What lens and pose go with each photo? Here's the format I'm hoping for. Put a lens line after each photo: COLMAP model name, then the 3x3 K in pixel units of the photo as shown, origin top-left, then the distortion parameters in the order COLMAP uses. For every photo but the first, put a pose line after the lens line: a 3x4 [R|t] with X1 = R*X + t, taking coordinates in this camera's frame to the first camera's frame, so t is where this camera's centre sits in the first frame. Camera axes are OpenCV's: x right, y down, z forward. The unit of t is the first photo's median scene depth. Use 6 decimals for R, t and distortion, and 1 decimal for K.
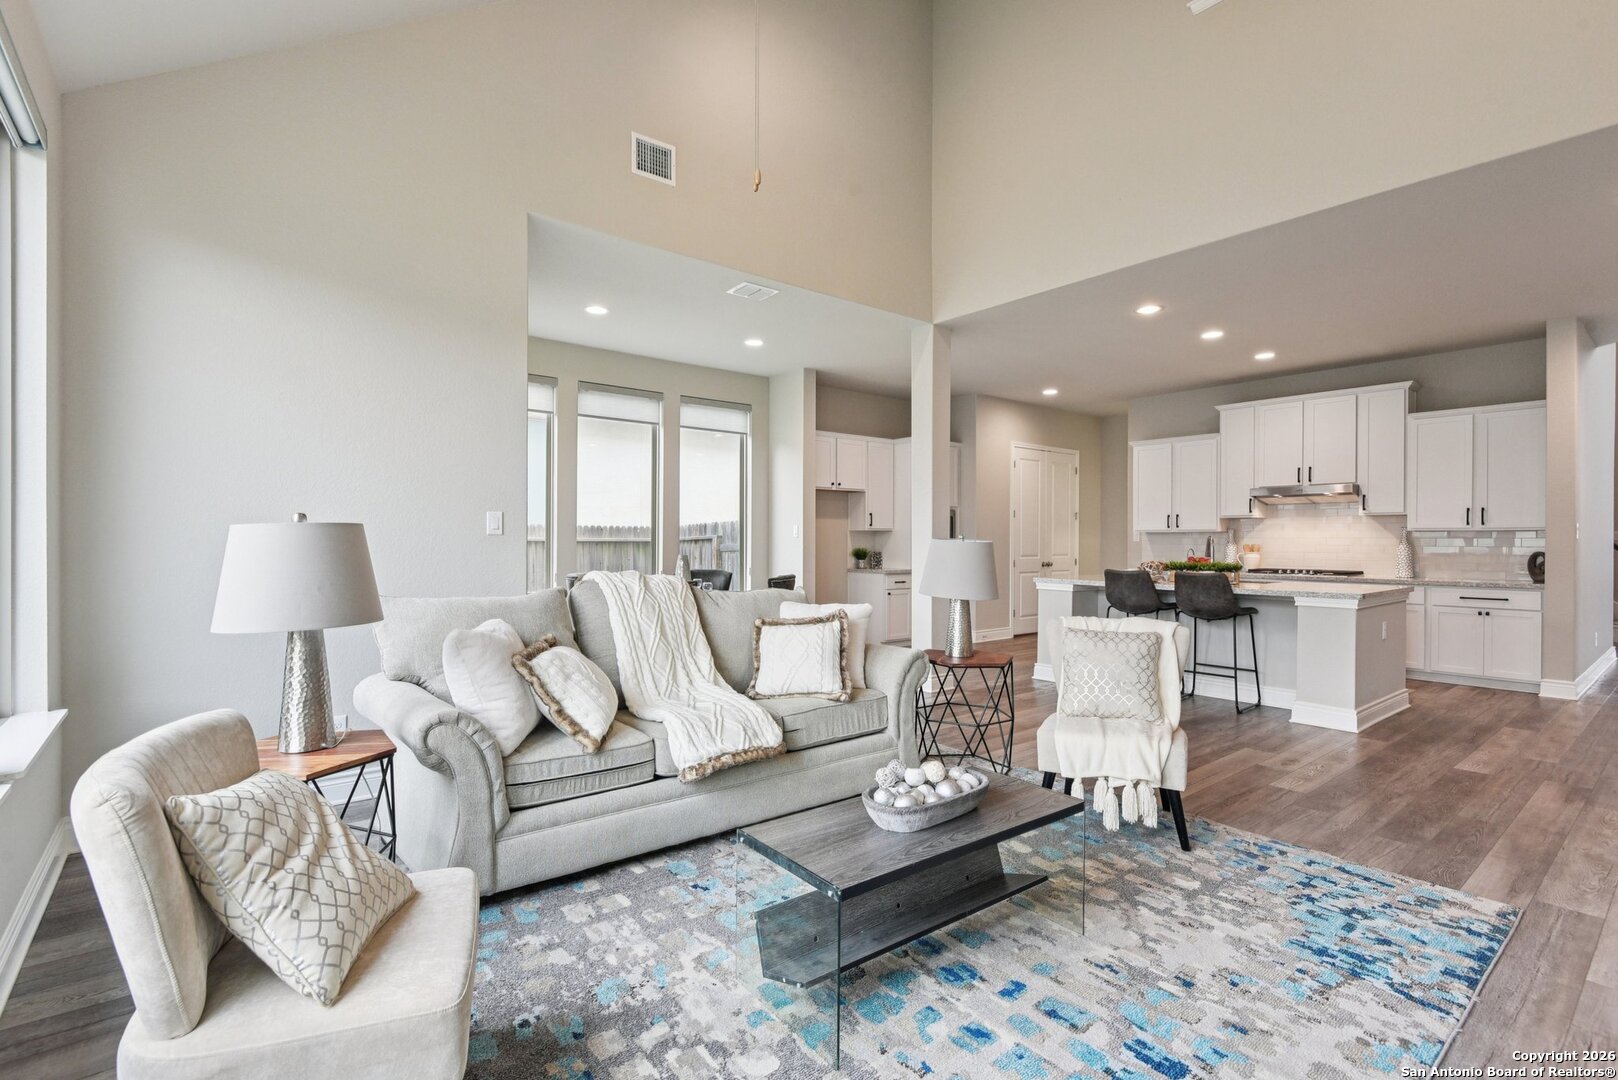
lens RADIAL K [[753.3, 0, 798.4], [0, 753.3, 543.8], [0, 0, 1]] dist [-0.000960, 0.002433]
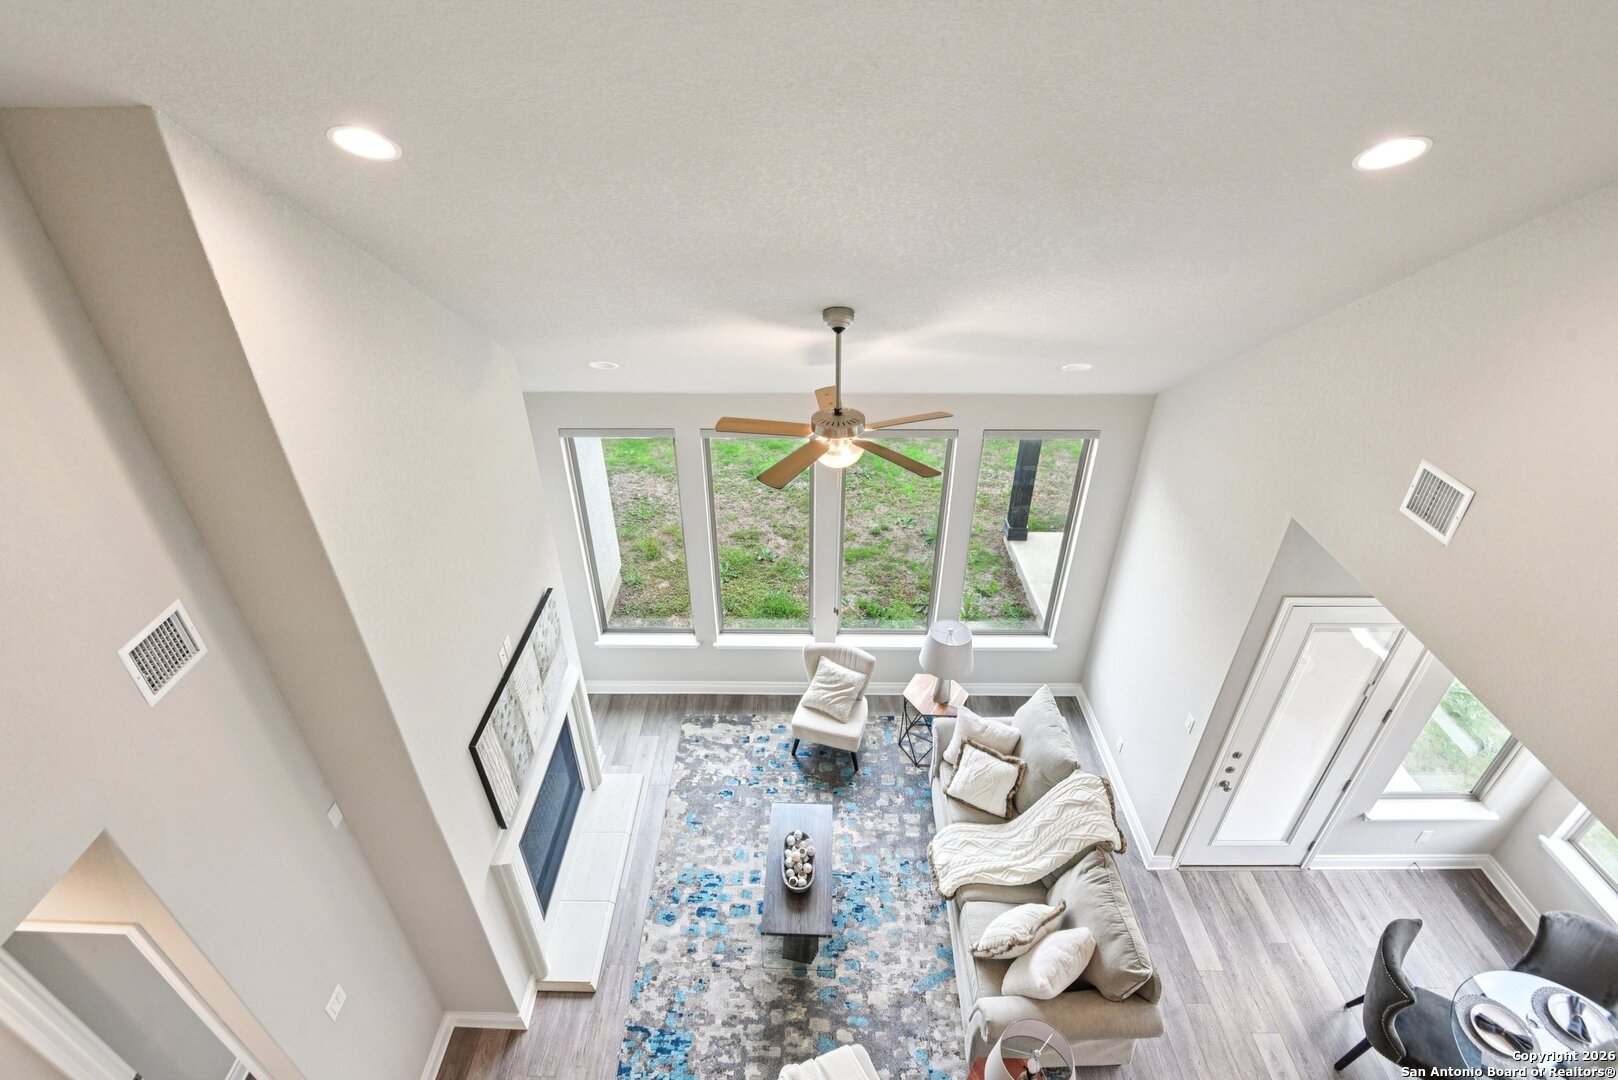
lens RADIAL K [[774.3, 0, 787.3], [0, 774.3, 534.6], [0, 0, 1]] dist [0.001125, -0.005063]
pose [[-0.636719, 0.400925, -0.658672, 0.409777], [-0.010851, 0.849459, 0.527543, -0.526756], [0.771020, 0.343044, -0.536516, 0.578970]]
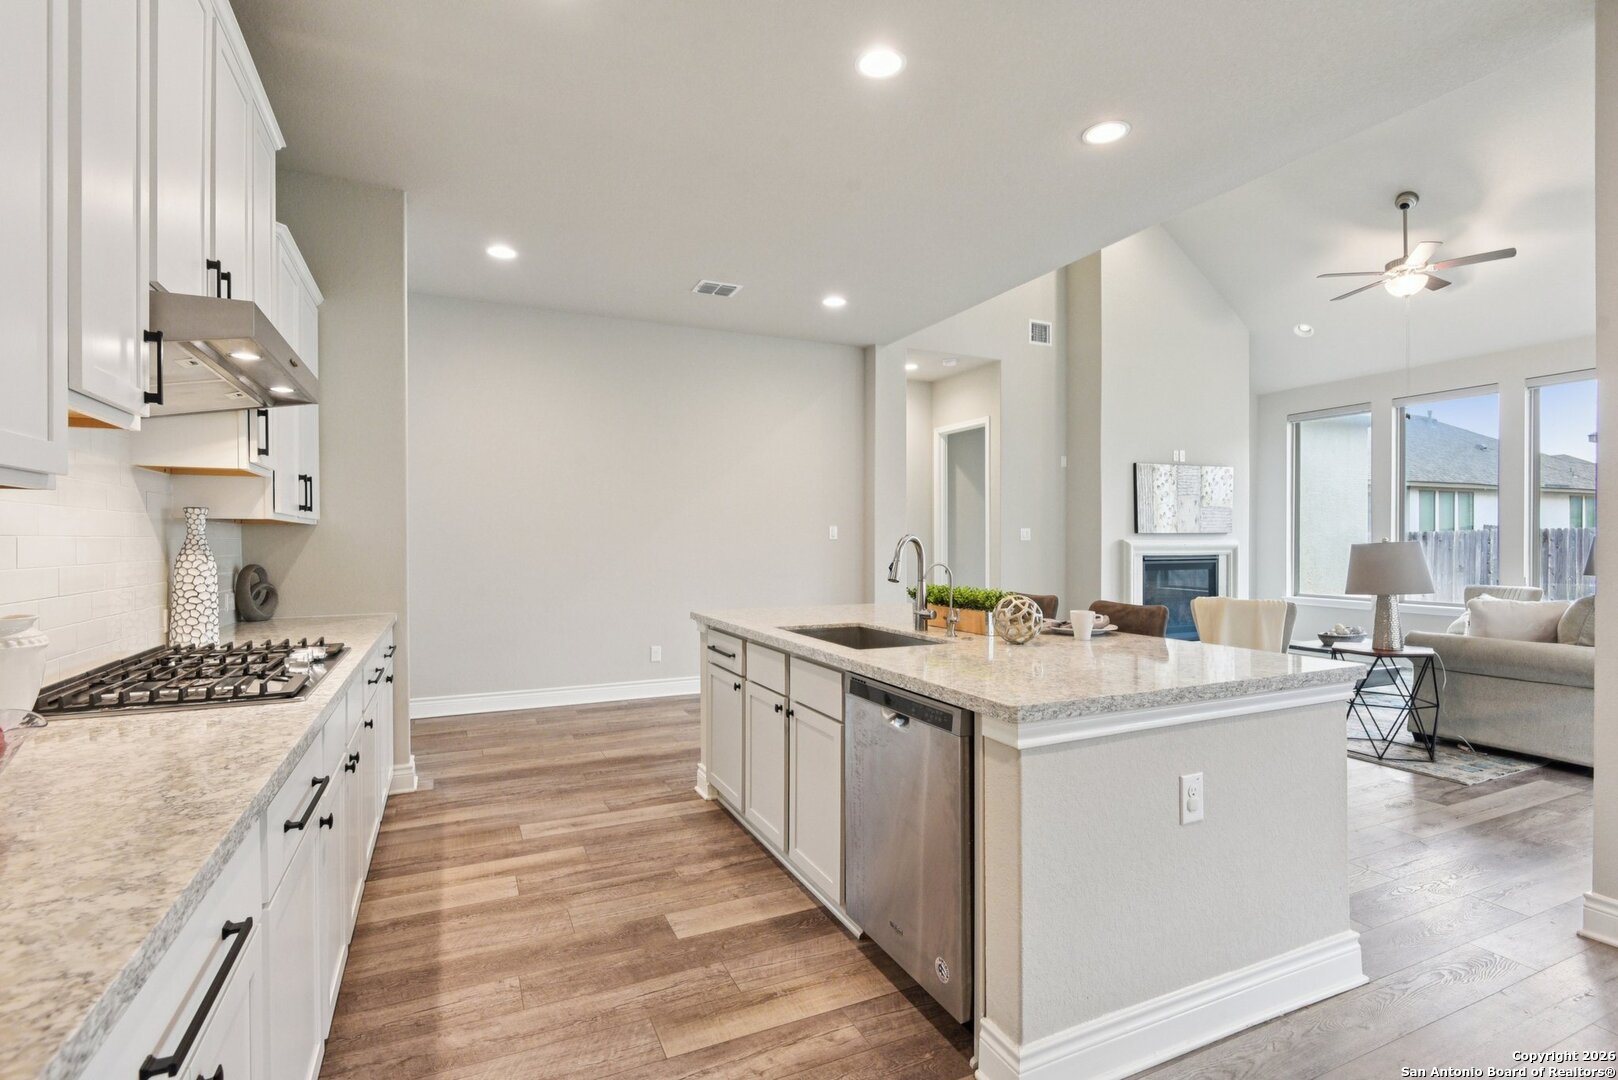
lens RADIAL K [[753.3, 0, 801.8], [0, 753.3, 544.1], [0, 0, 1]] dist [-0.000960, 0.002433]
pose [[-0.968107, -0.002583, 0.250524, 0.430198], [-0.000059, 0.999949, 0.010081, -0.007898], [-0.250537, 0.009745, -0.968058, 1.258943]]
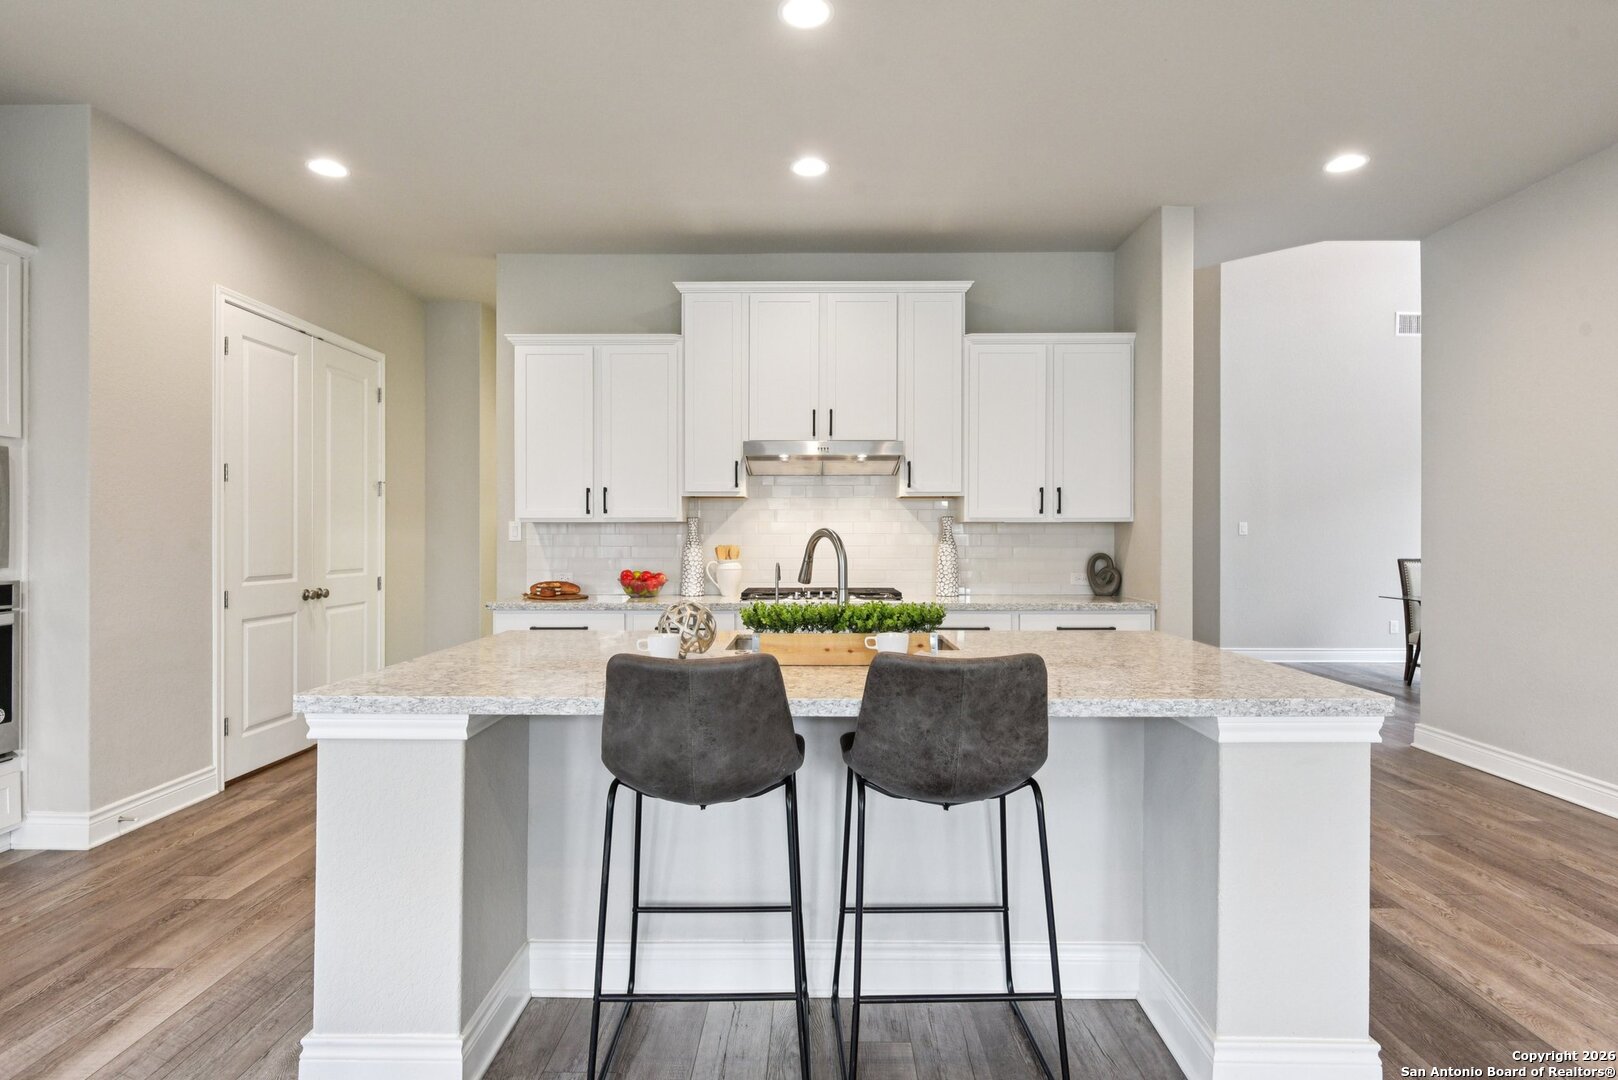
lens RADIAL K [[815.4, 0, 799.0], [0, 815.4, 535.3], [0, 0, 1]] dist [0.004493, -0.004215]
pose [[0.639869, -0.002658, 0.768479, 0.196423], [0.006677, 0.999976, -0.002101, -0.005554], [-0.768455, 0.006475, 0.639872, 0.649970]]
